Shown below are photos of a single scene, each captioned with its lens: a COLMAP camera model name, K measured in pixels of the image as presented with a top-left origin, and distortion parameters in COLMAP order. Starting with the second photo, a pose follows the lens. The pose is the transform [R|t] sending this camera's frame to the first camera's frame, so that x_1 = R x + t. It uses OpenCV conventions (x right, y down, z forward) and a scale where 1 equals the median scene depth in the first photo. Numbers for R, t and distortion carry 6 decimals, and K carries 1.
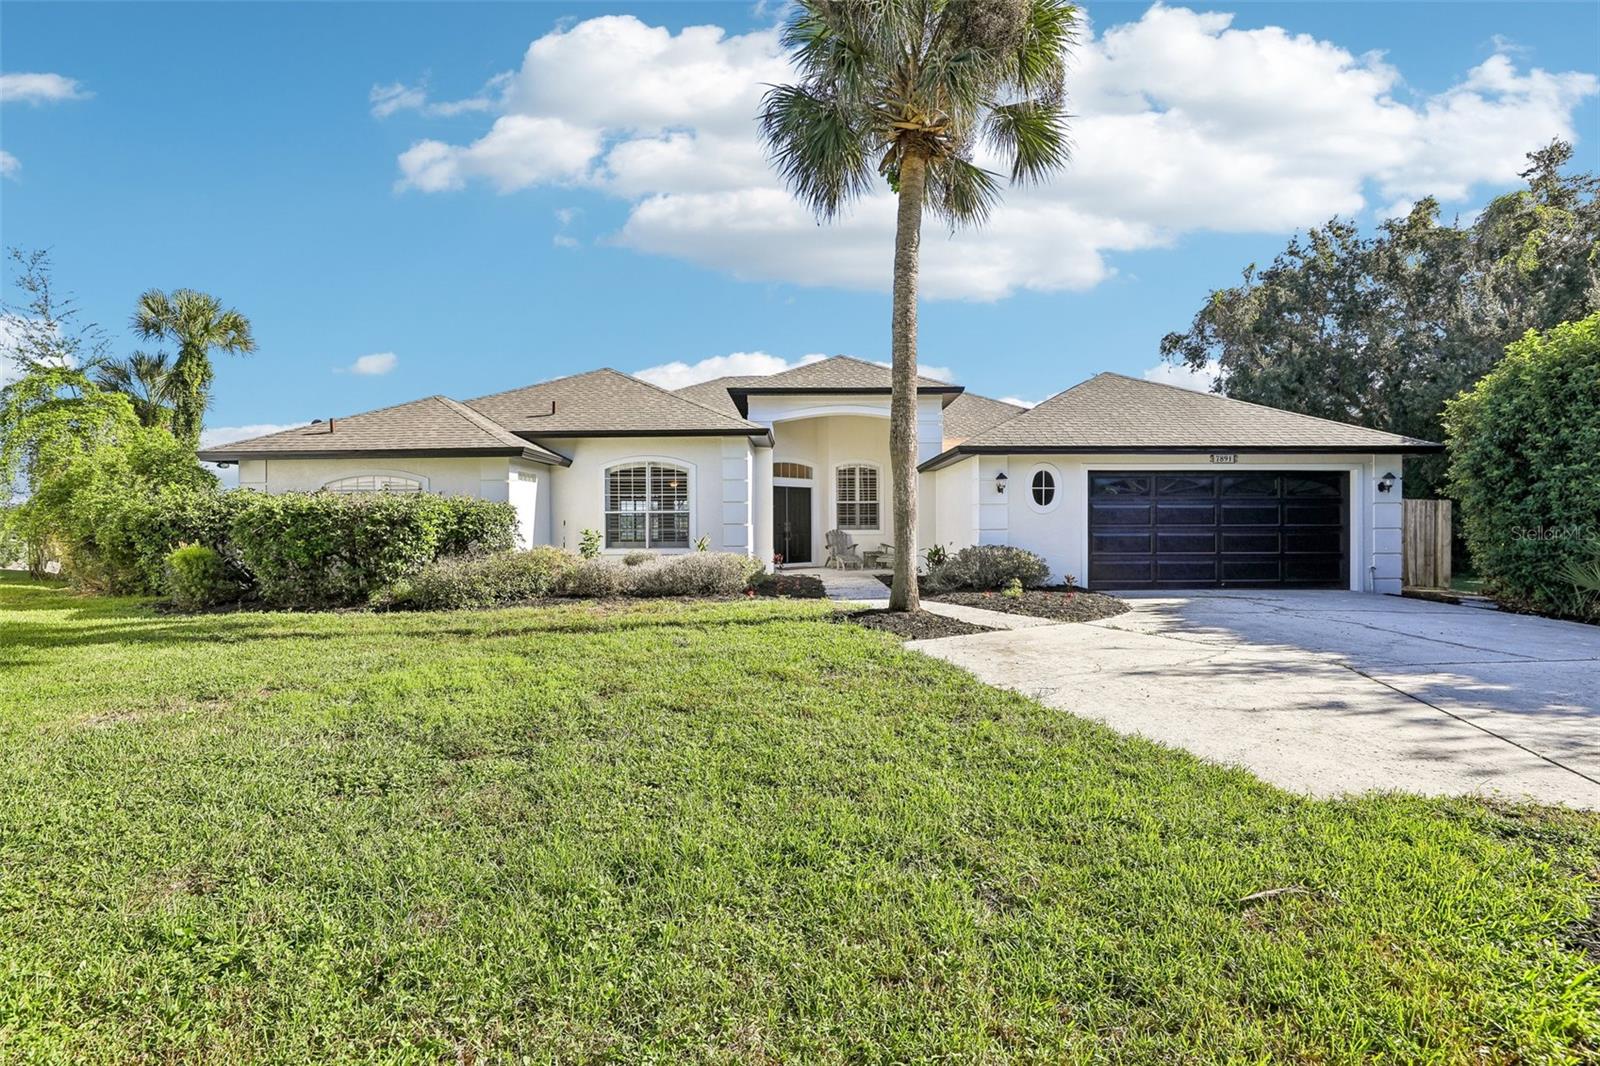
lens RADIAL K [[748.5, 0, 803.9], [0, 748.5, 523.4], [0, 0, 1]] dist [-0.032559, 0.010521]
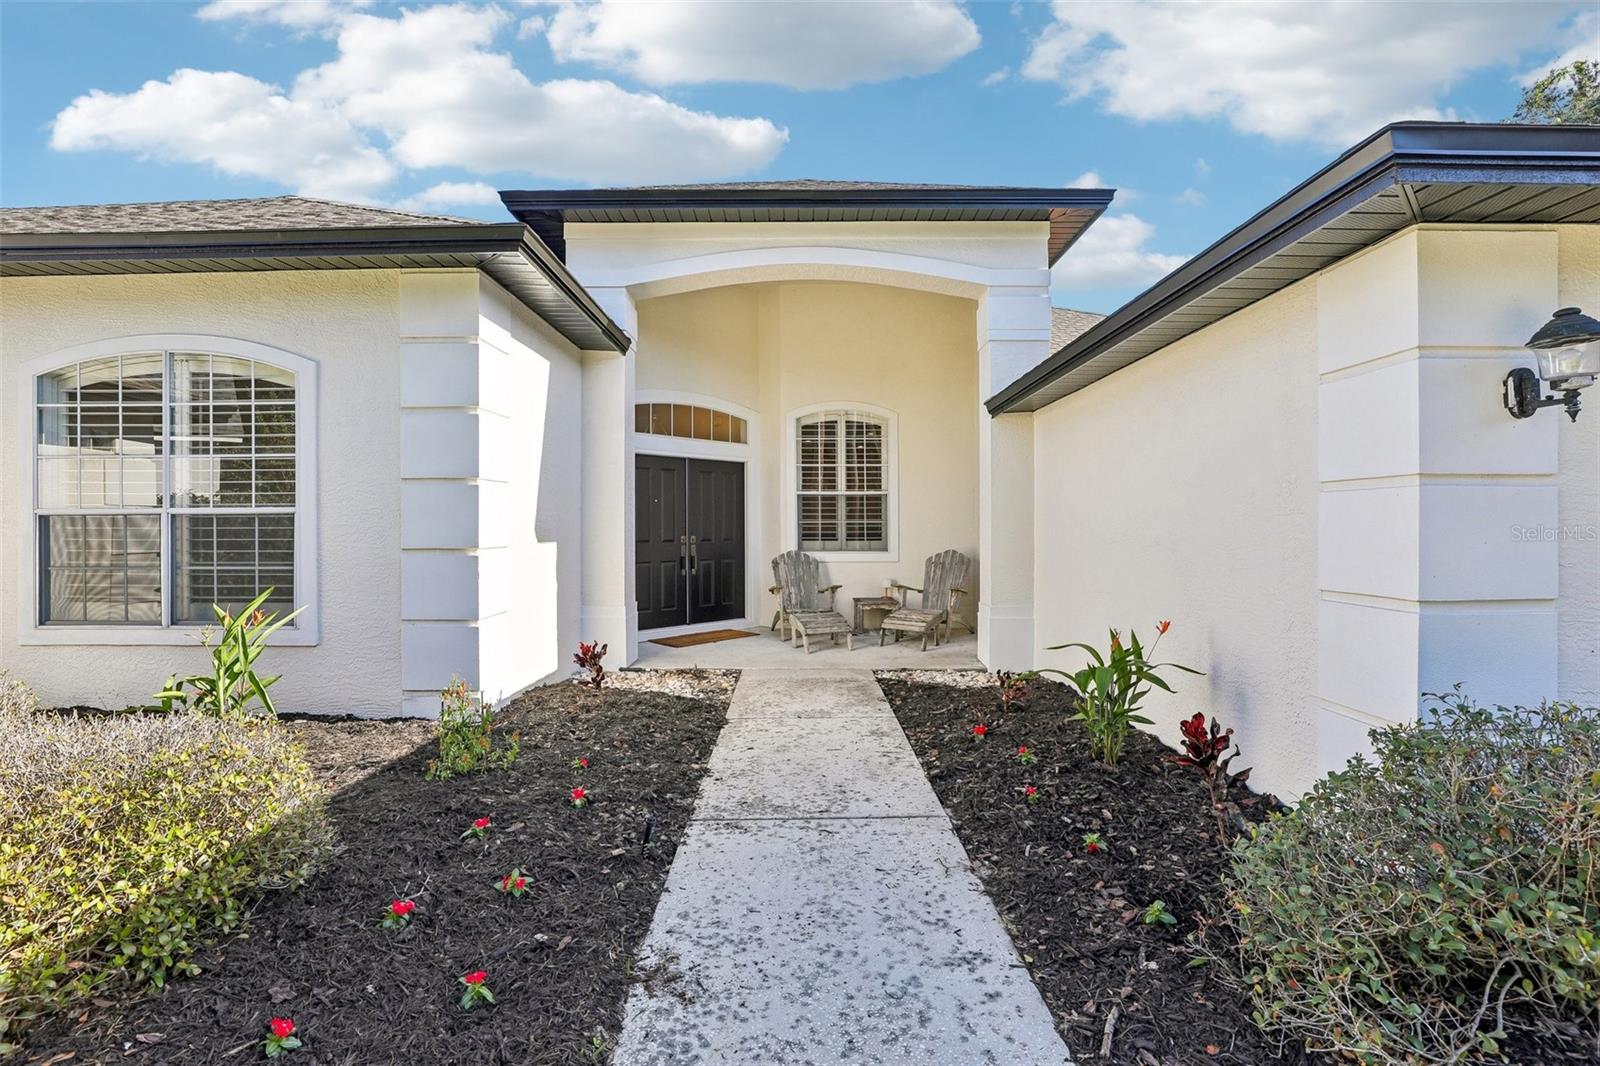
lens RADIAL K [[748.5, 0, 803.9], [0, 748.5, 523.4], [0, 0, 1]] dist [-0.032559, 0.010521]
pose [[0.999905, -0.001721, 0.013655, 0.042217], [0.001754, 0.999995, -0.002439, -0.007931], [-0.013650, 0.002463, 0.999904, 0.536746]]
